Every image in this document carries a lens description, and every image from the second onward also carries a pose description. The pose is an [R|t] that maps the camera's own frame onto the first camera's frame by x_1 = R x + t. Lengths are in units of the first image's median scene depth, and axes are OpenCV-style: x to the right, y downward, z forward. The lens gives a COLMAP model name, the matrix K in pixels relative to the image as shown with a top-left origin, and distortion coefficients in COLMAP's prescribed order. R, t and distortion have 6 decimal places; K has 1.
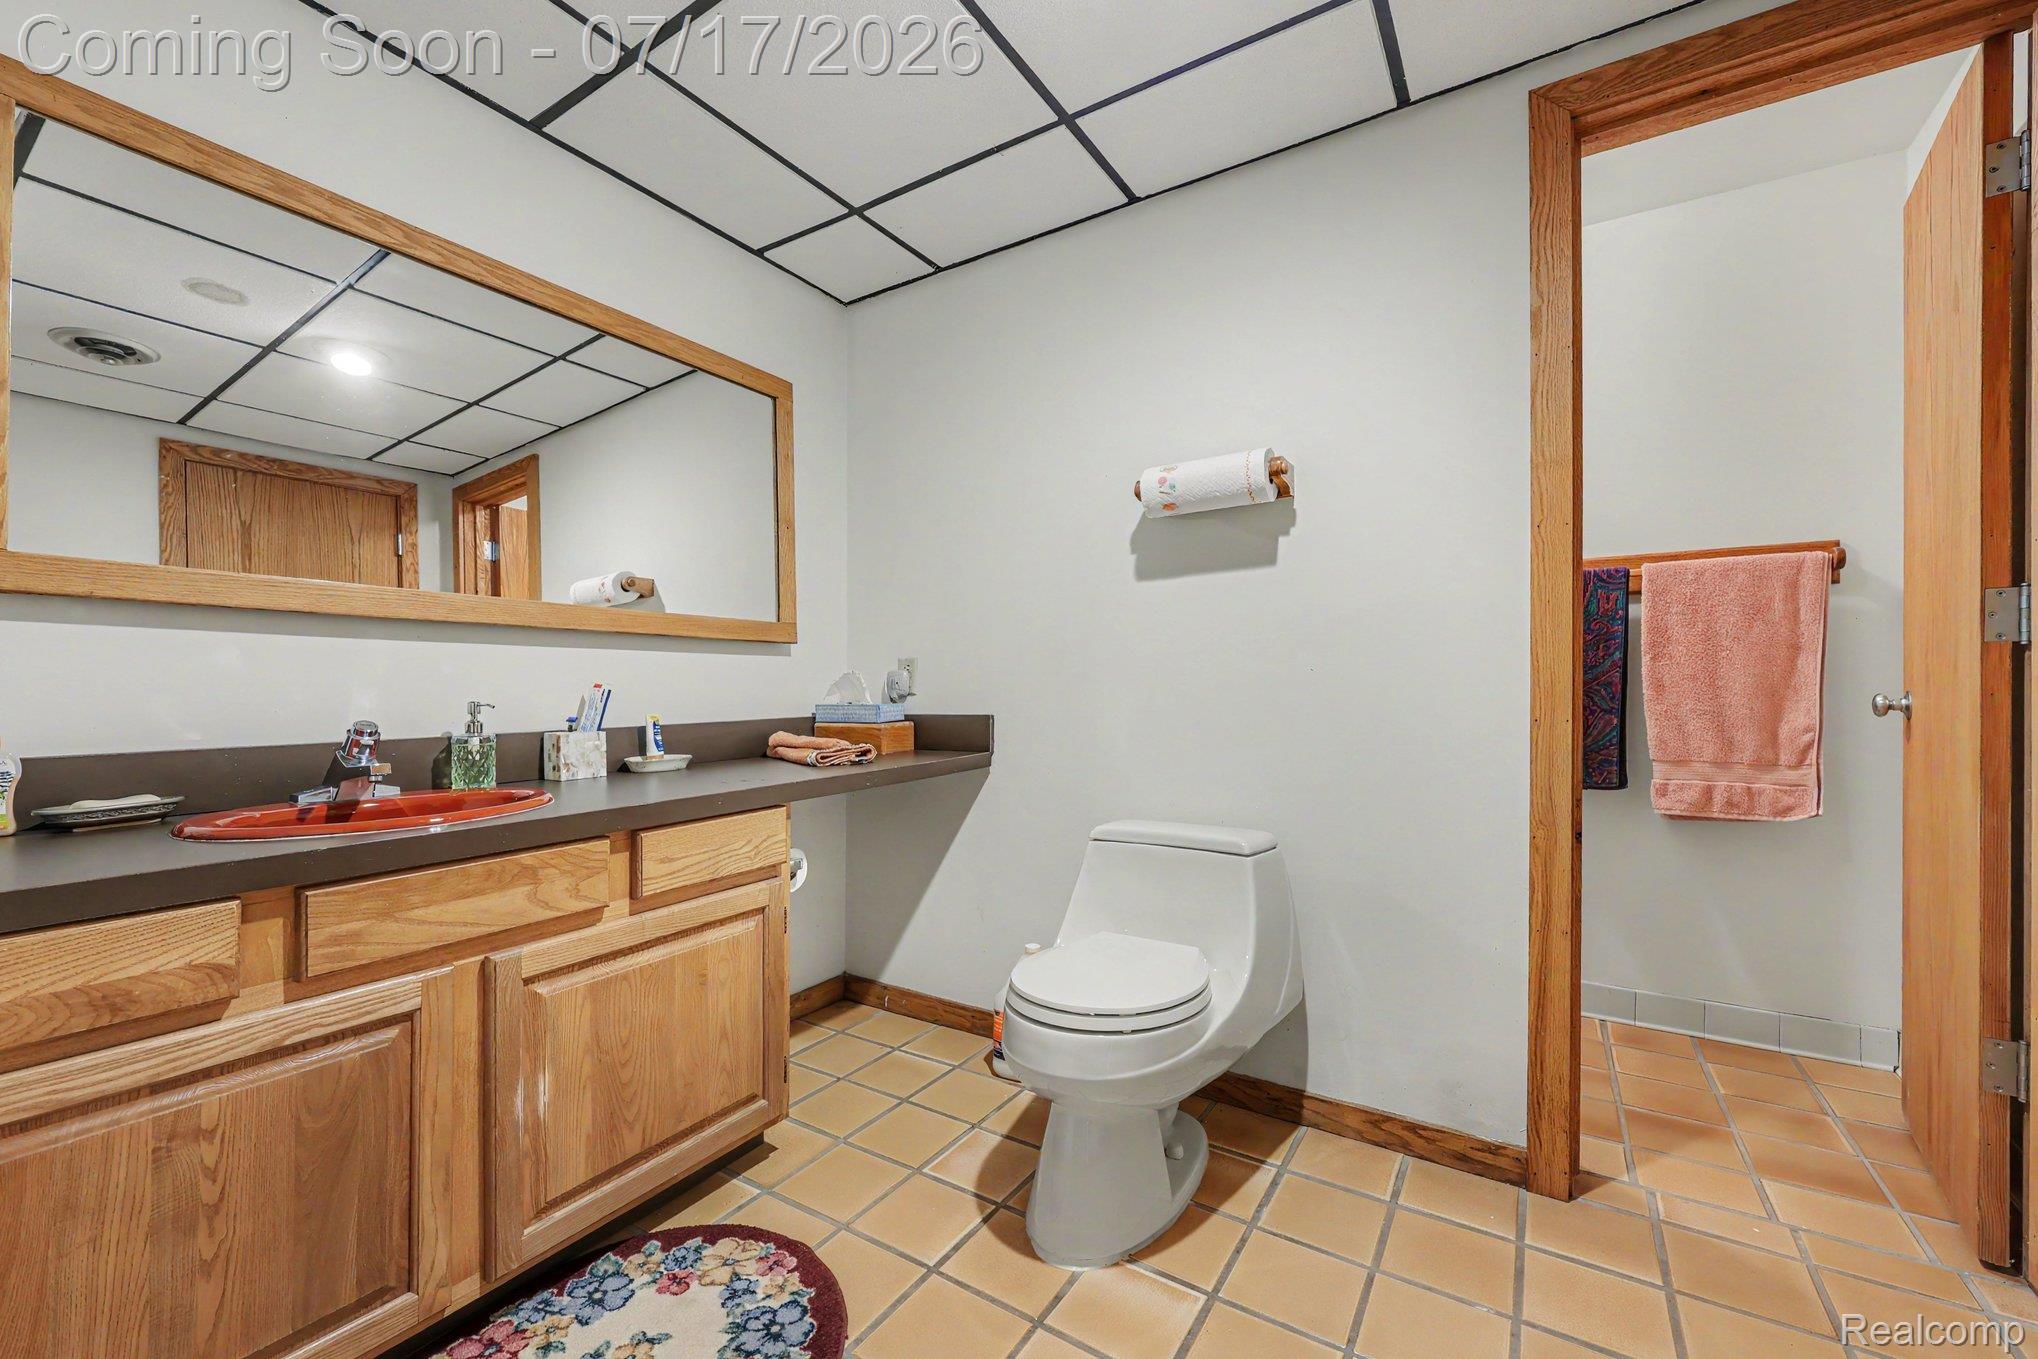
lens RADIAL K [[830.9, 0, 991.2], [0, 830.9, 692.8], [0, 0, 1]] dist [-0.011836, -0.000001]
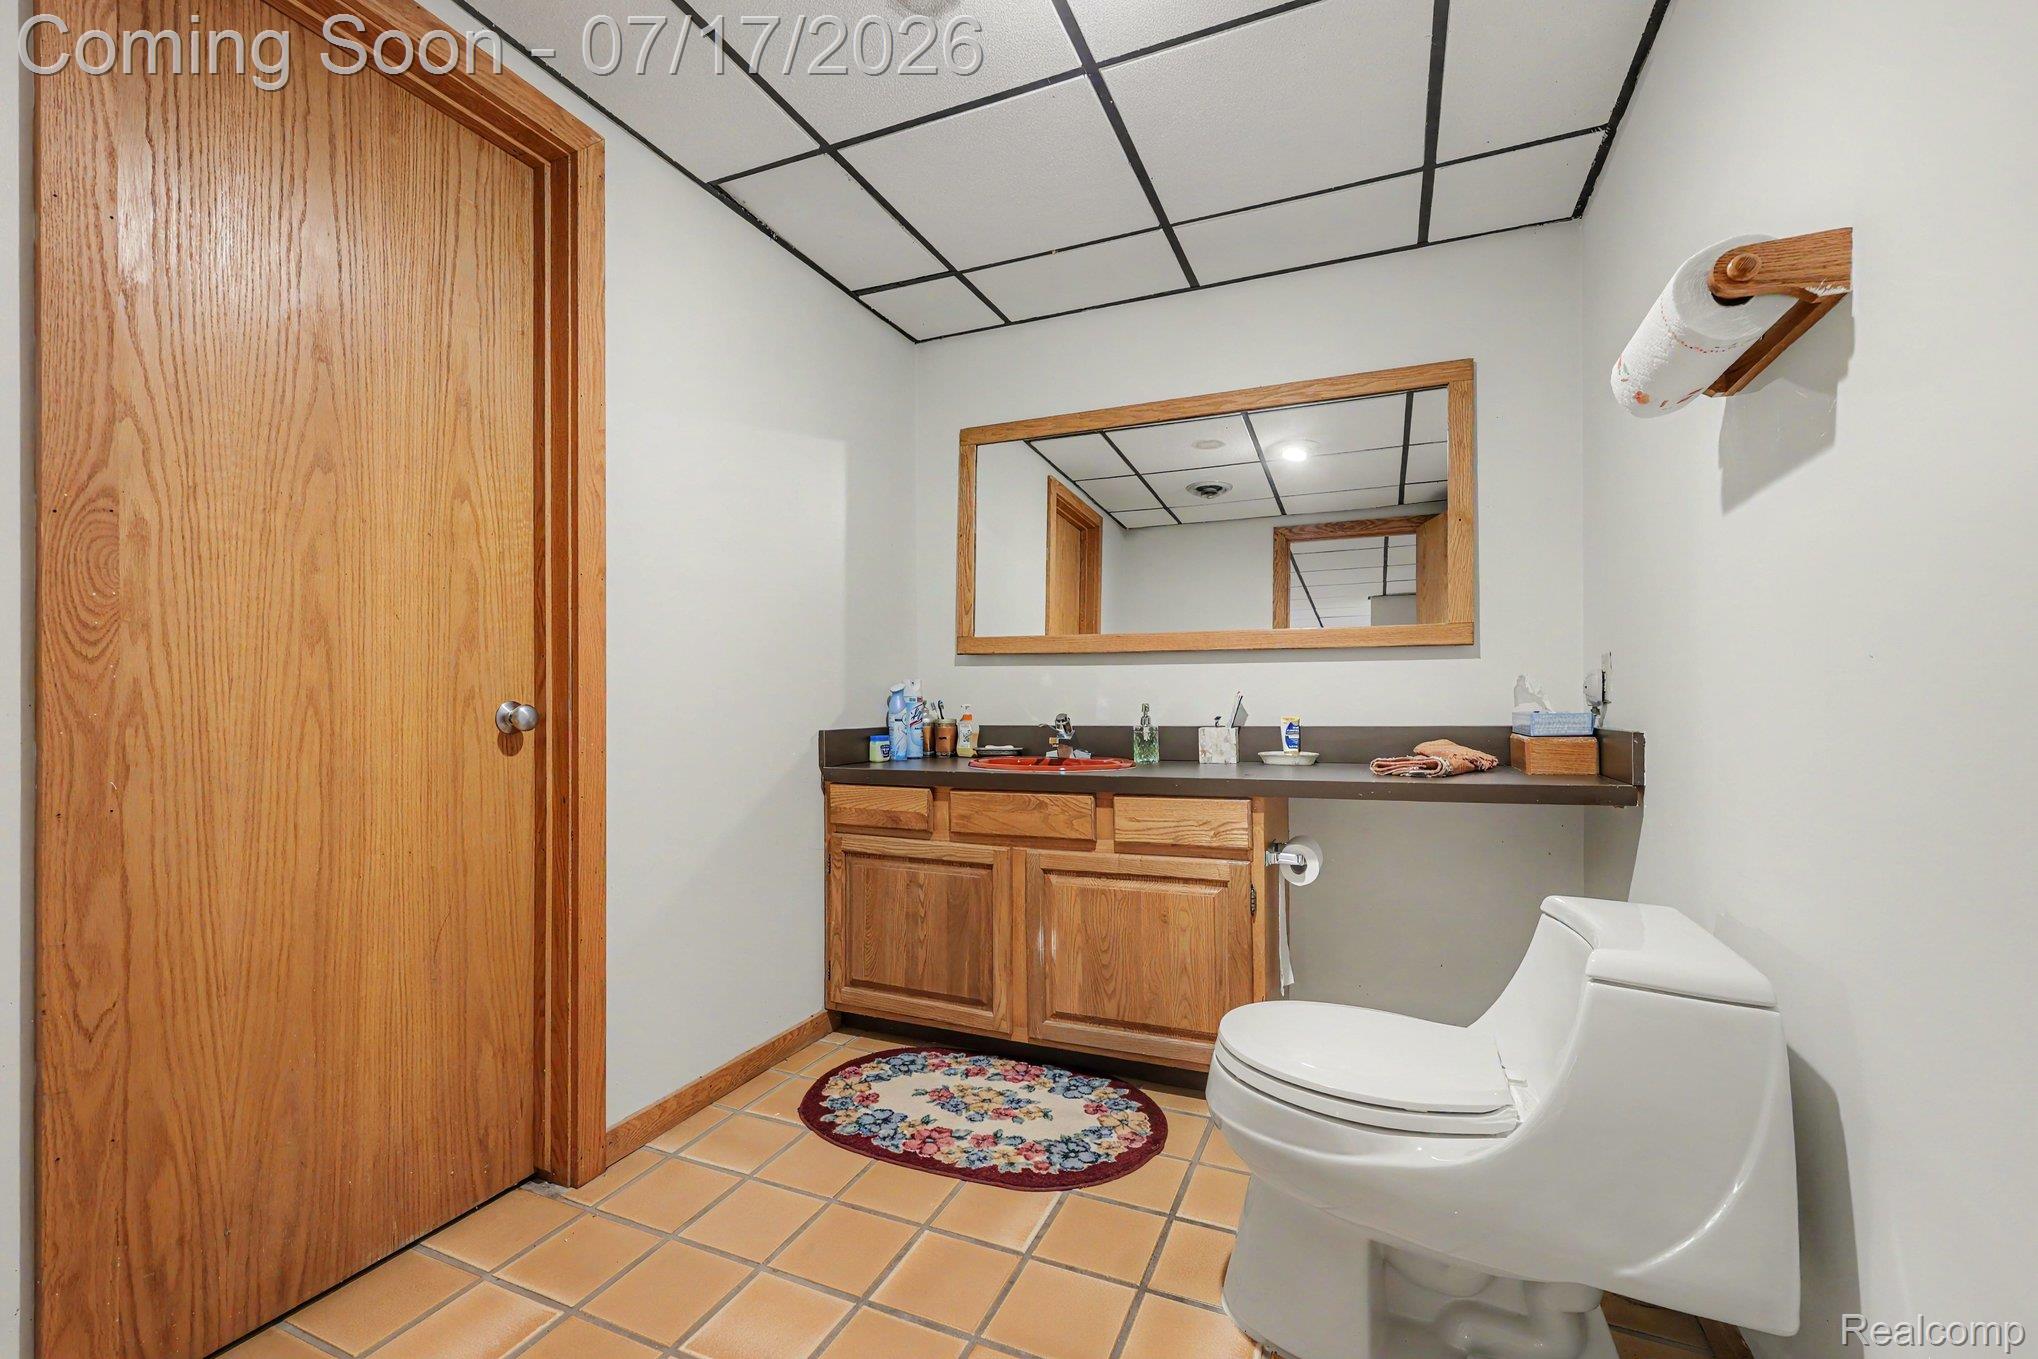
lens RADIAL K [[830.9, 0, 991.2], [0, 830.9, 692.8], [0, 0, 1]] dist [-0.011836, -0.000001]
pose [[0.150266, -0.000265, -0.988646, 0.956550], [-0.000417, 1.000000, -0.000332, -0.009633], [0.988646, 0.000462, 0.150266, 0.564865]]
